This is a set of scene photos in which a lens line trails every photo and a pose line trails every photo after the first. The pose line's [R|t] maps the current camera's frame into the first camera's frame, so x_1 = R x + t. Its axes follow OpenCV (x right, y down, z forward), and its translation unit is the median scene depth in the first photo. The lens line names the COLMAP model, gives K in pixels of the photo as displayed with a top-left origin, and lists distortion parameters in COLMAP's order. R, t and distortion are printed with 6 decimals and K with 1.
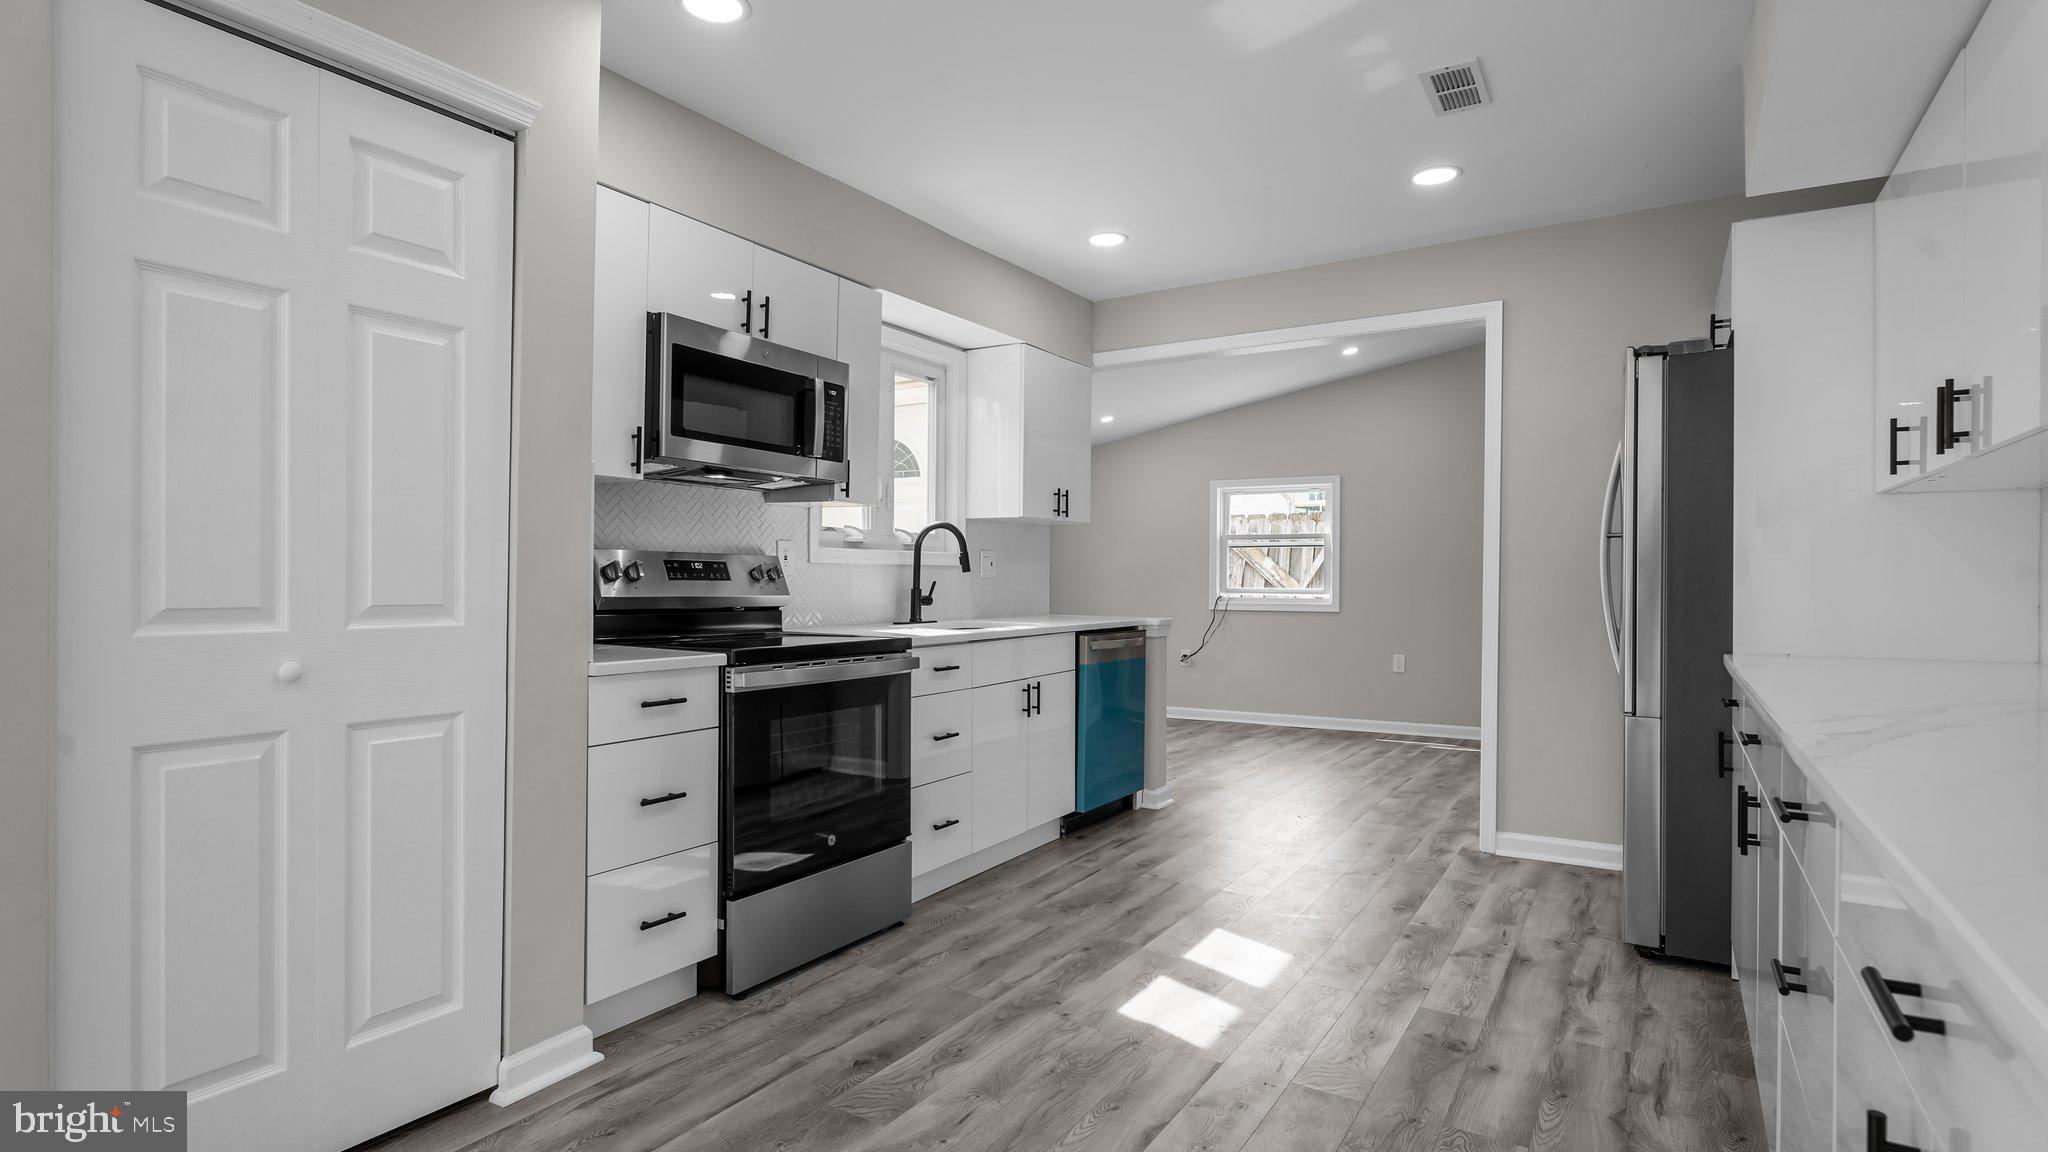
lens RADIAL K [[1006.2, 0, 1033.1], [0, 1006.2, 581.9], [0, 0, 1]] dist [-0.003322, 0.002450]
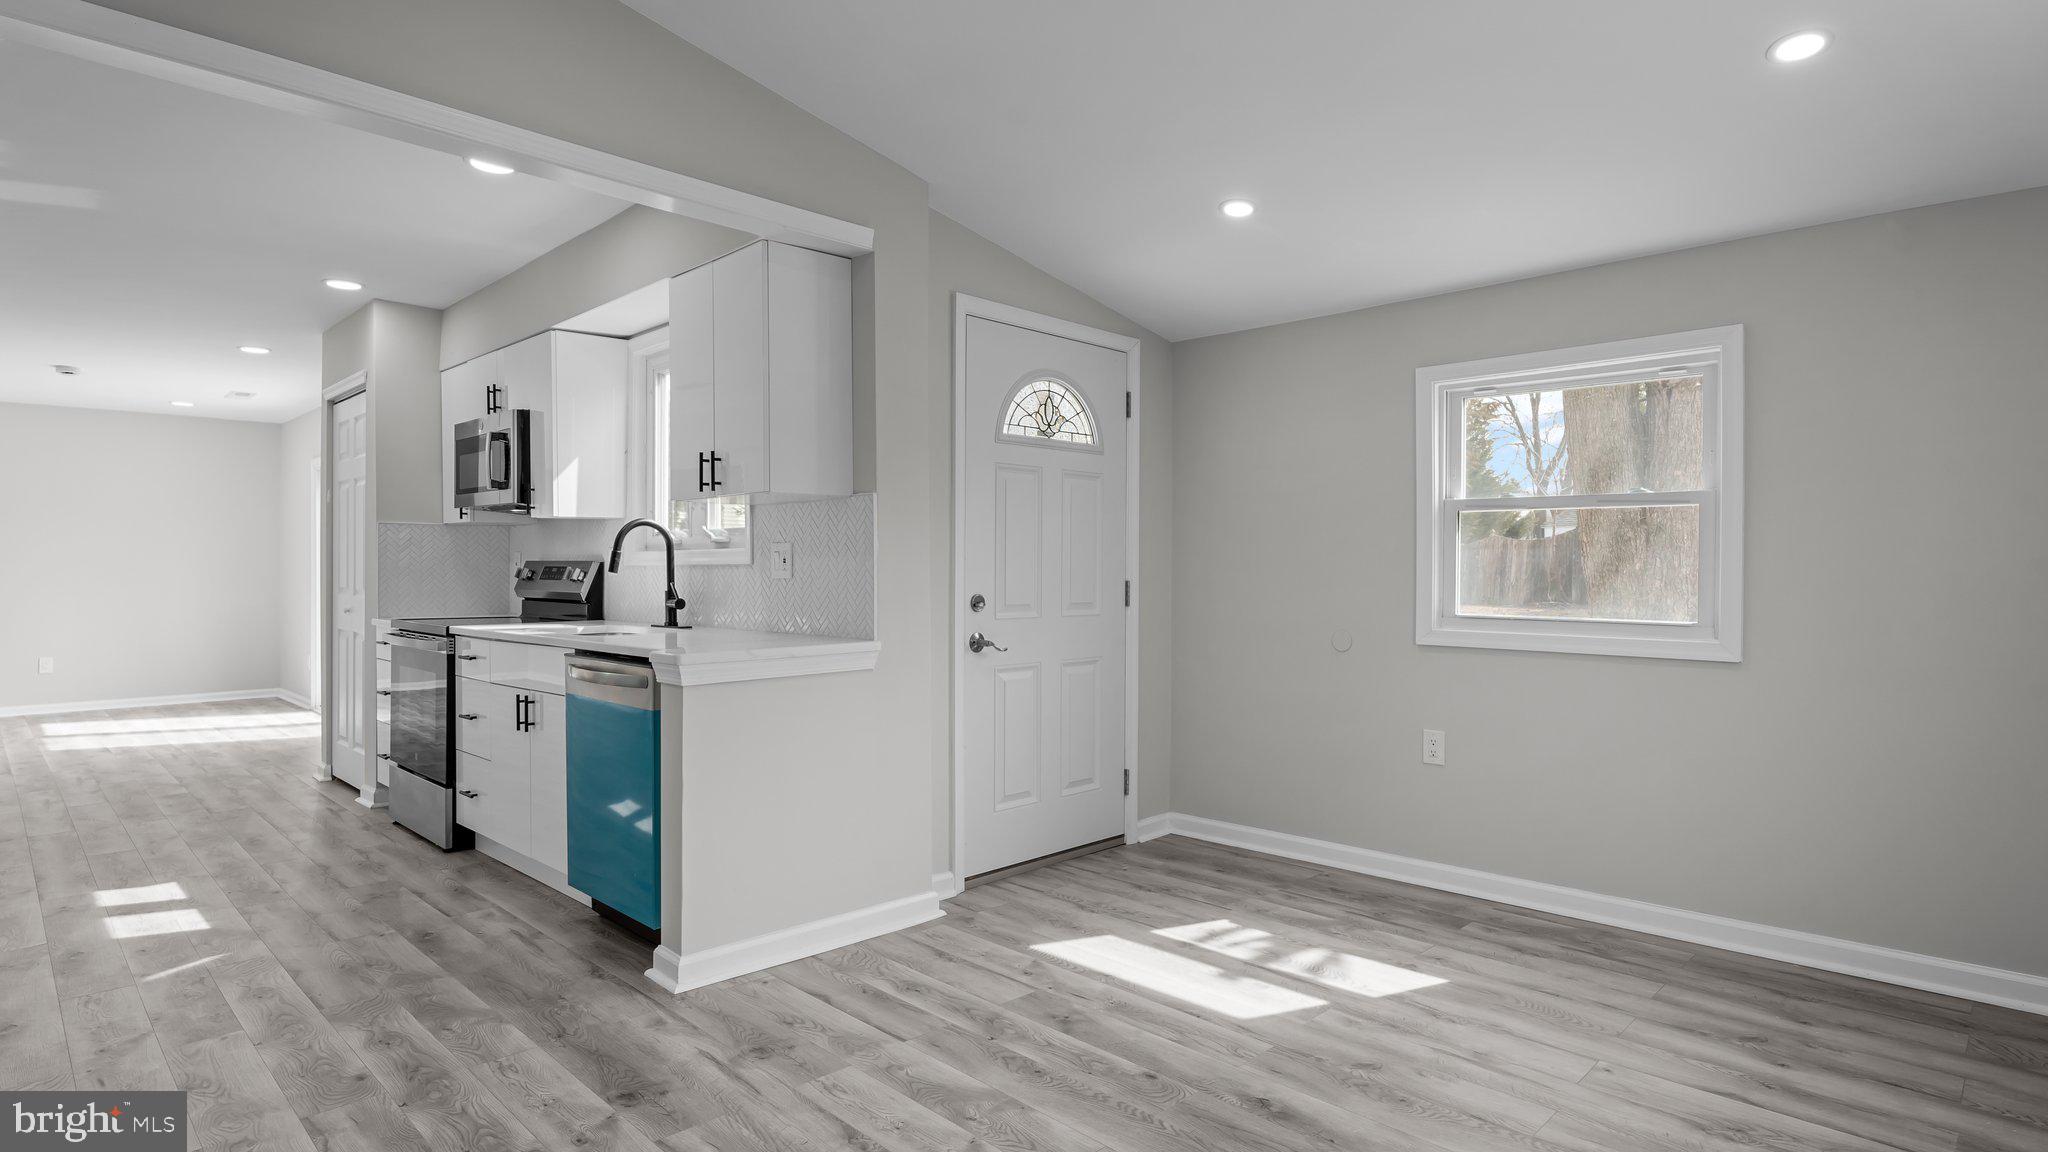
lens RADIAL K [[1061.3, 0, 1034.3], [0, 1061.3, 564.5], [0, 0, 1]] dist [-0.001944, -0.001775]
pose [[-0.224162, -0.006422, -0.974531, 1.067084], [-0.002272, 0.999979, -0.006067, -0.016970], [0.974549, 0.000854, -0.224172, 2.135733]]
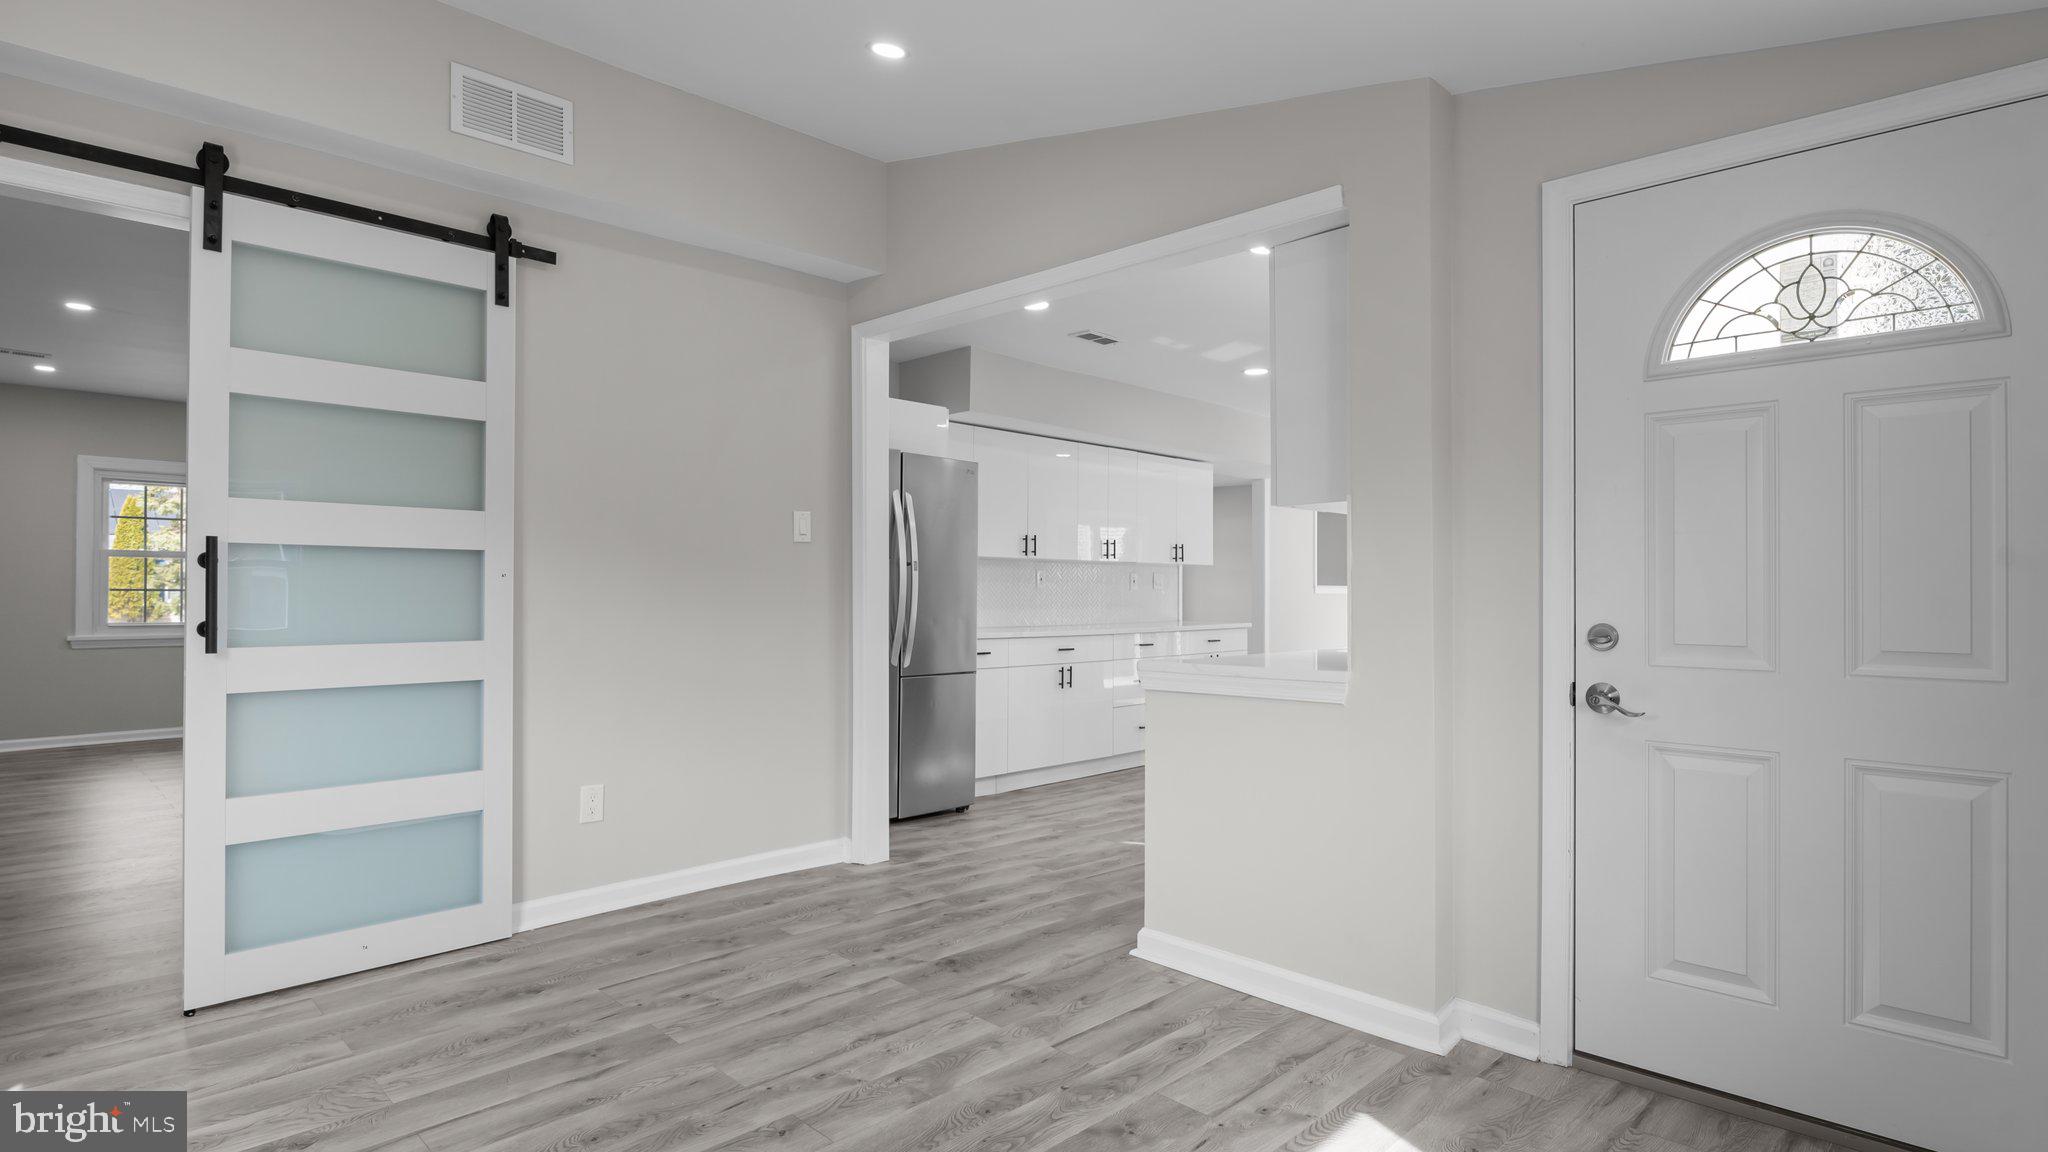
lens RADIAL K [[1061.3, 0, 998.7], [0, 1061.3, 568.0], [0, 0, 1]] dist [-0.001944, -0.001775]
pose [[-0.969831, 0.000271, 0.243779, 0.094791], [-0.004611, 0.999800, -0.019455, -0.013443], [-0.243735, -0.019993, -0.969636, 2.699555]]
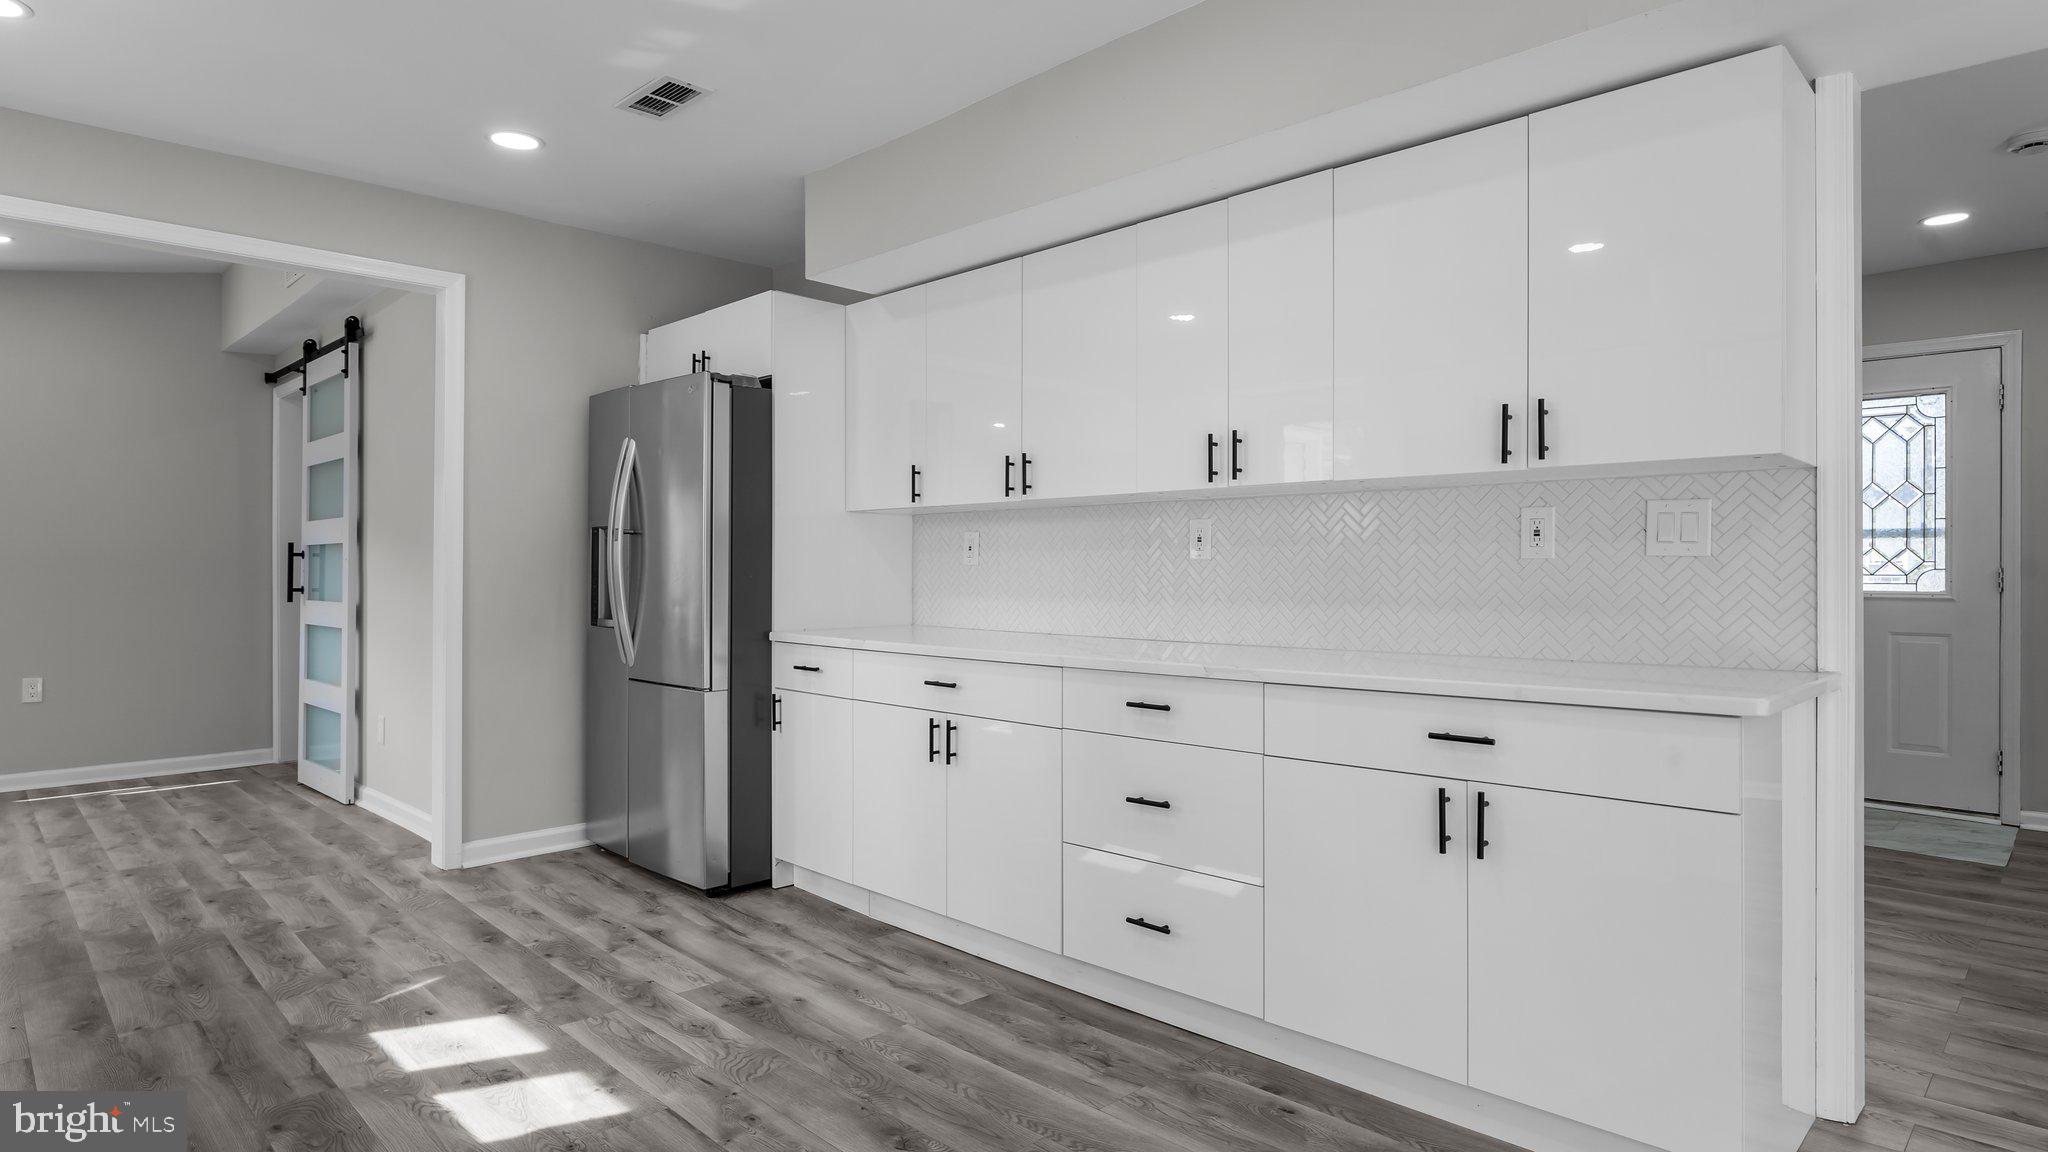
lens RADIAL K [[1101.0, 0, 1001.9], [0, 1101.0, 567.0], [0, 0, 1]] dist [-0.014813, 0.005352]
pose [[0.242744, 0.004968, 0.970078, -0.529497], [0.001280, 0.999984, -0.005442, -0.001543], [-0.970090, 0.002562, 0.242733, 0.354593]]
